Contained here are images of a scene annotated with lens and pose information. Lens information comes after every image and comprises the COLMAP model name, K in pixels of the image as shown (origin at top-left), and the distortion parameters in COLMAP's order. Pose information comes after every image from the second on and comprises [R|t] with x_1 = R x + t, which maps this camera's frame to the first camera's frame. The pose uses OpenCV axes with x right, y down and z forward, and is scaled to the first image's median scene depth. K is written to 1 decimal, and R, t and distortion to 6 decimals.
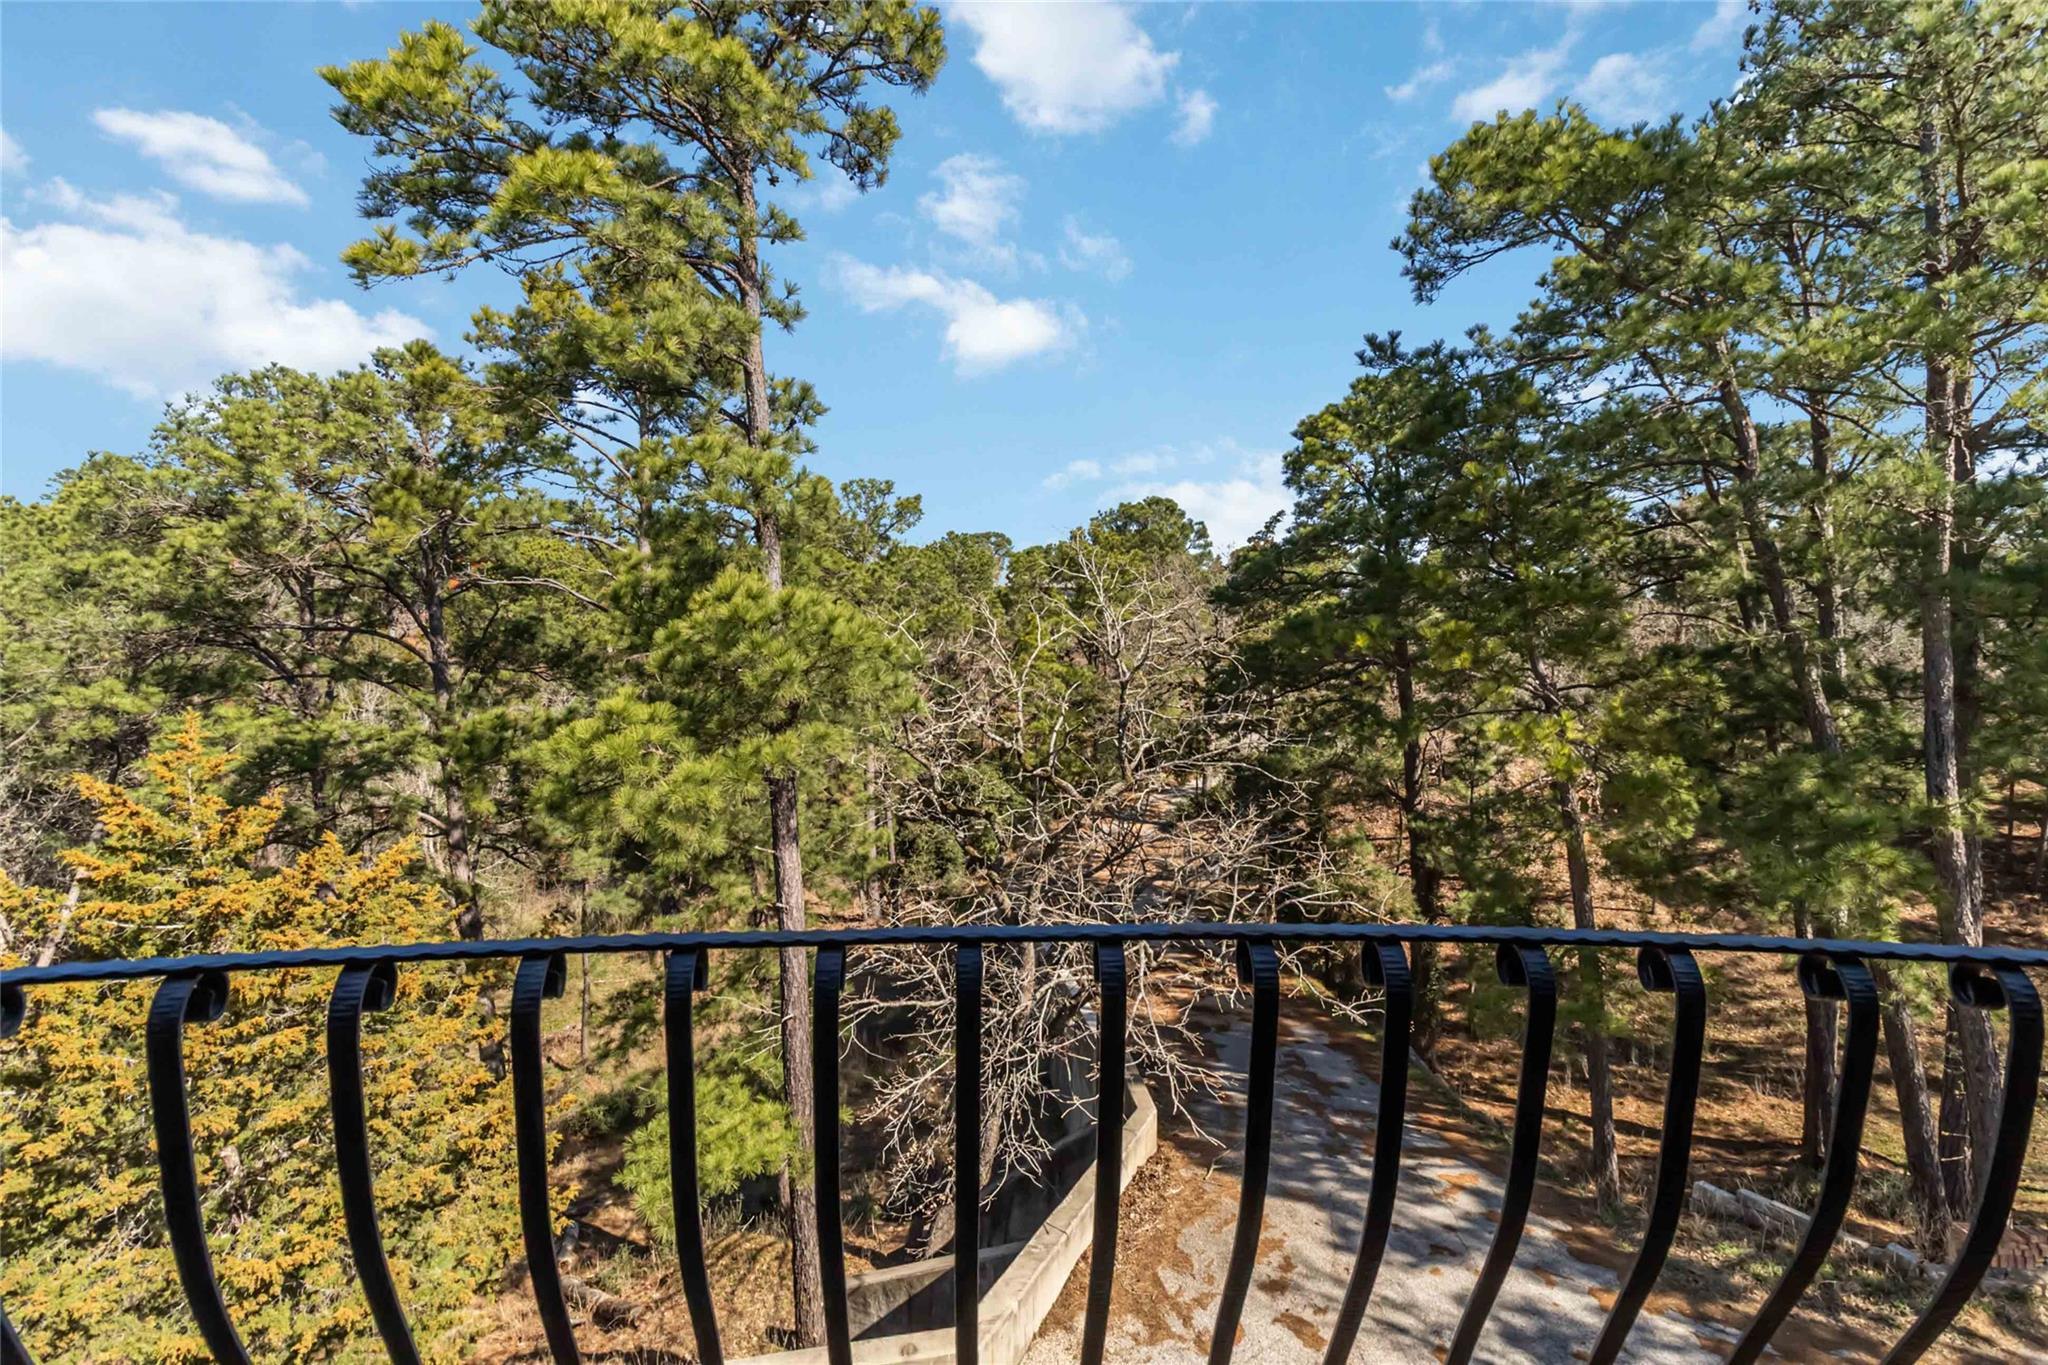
lens RADIAL K [[930.3, 0, 1026.0], [0, 930.3, 661.1], [0, 0, 1]] dist [-0.001030, 0.000057]
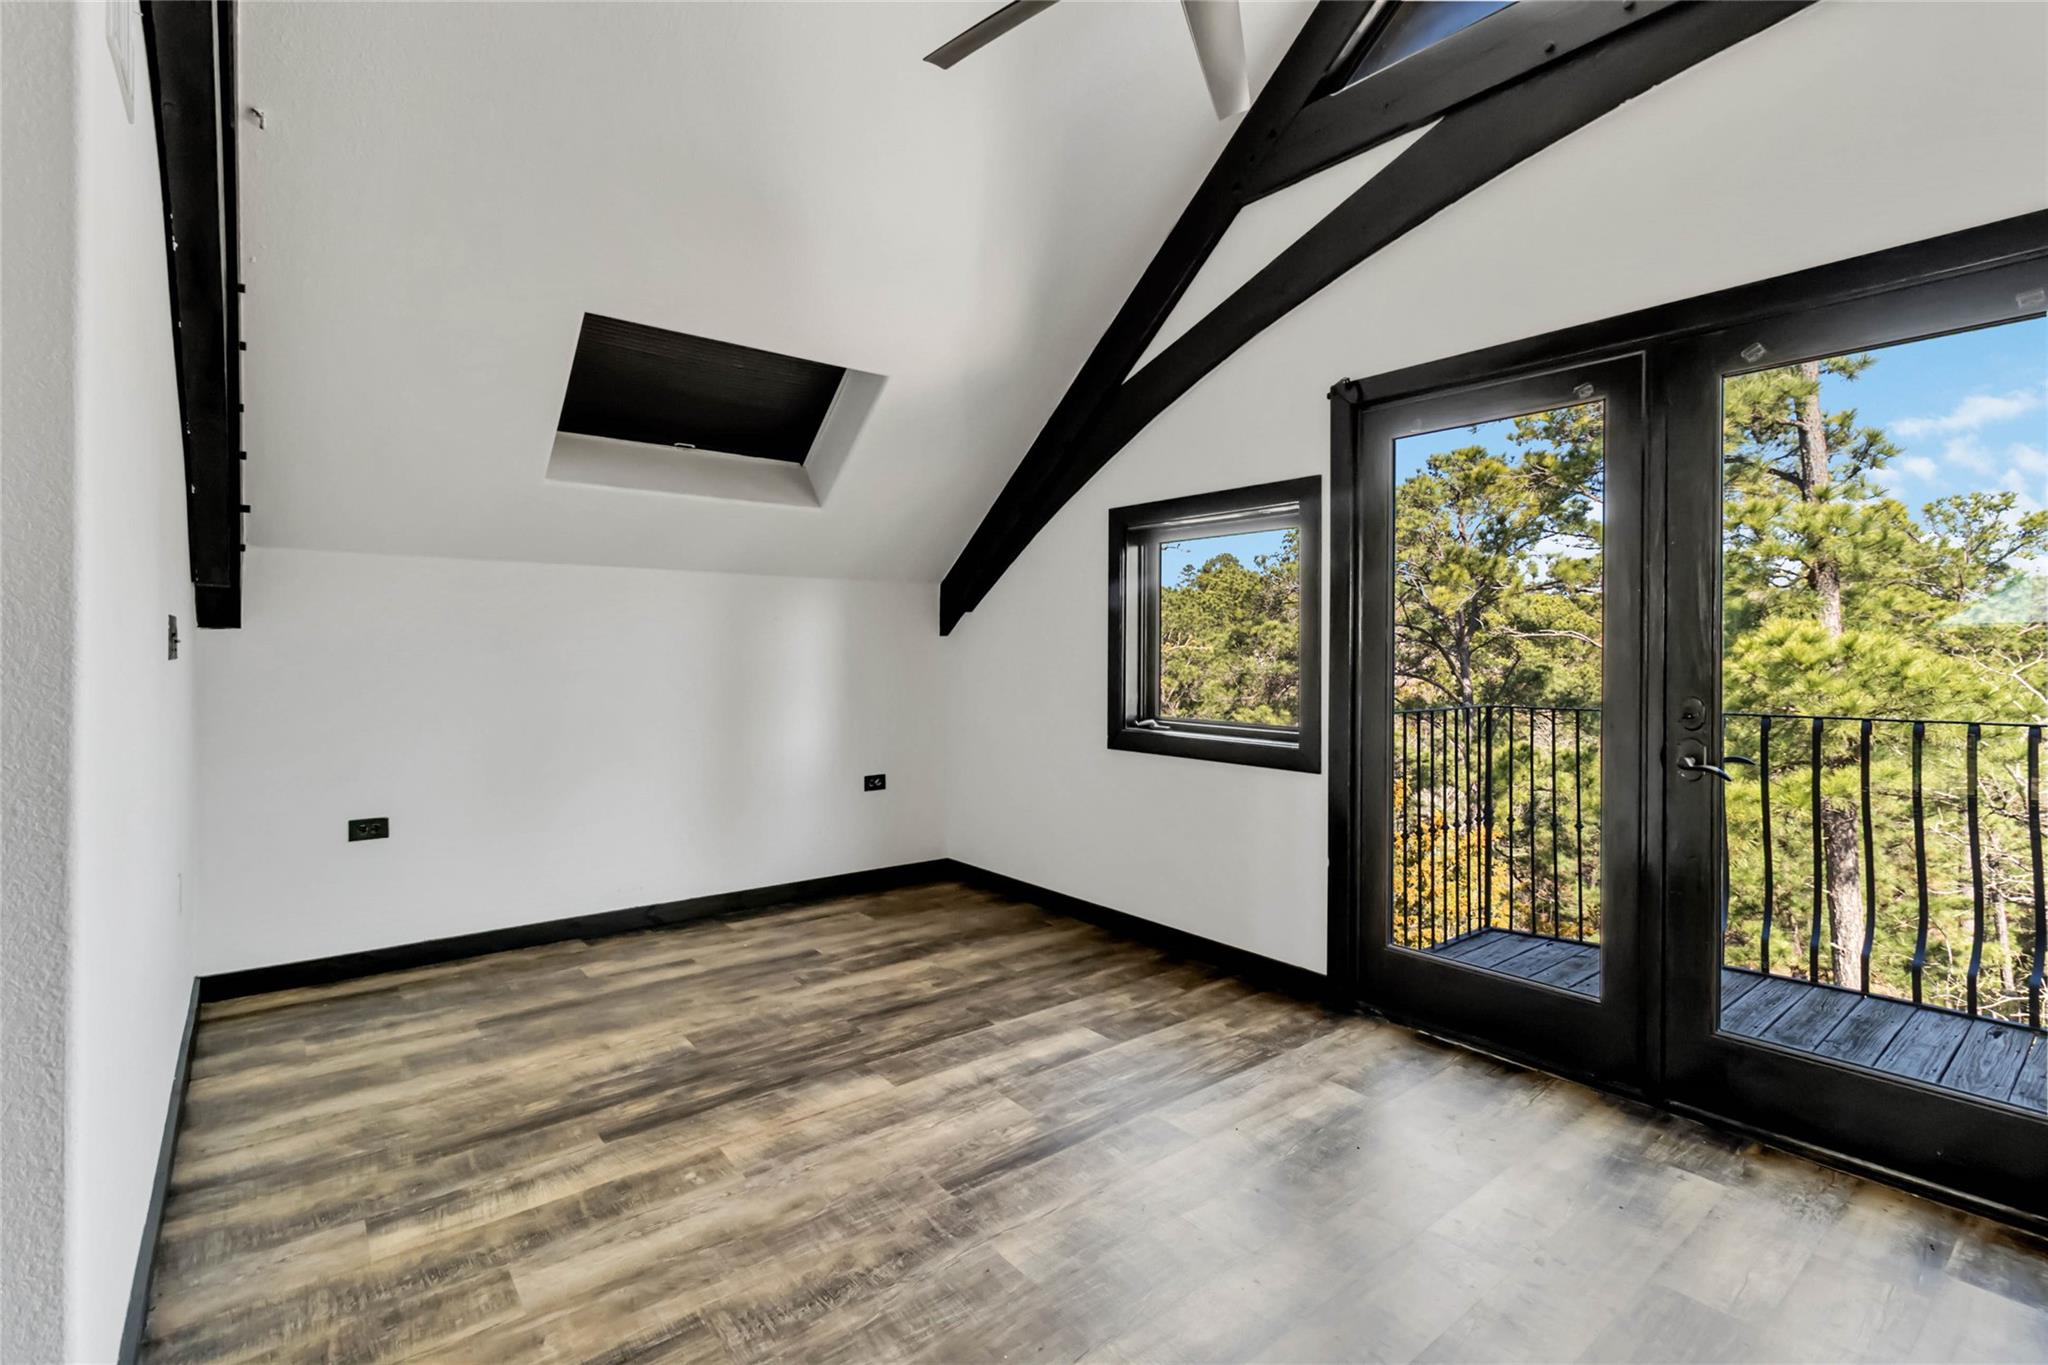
lens RADIAL K [[930.3, 0, 1026.0], [0, 930.3, 661.1], [0, 0, 1]] dist [-0.001030, 0.000057]
pose [[0.571803, 0.000546, -0.820391, 0.045363], [-0.047980, 0.998310, -0.032777, 0.020358], [0.818987, 0.058104, 0.570863, -0.221918]]
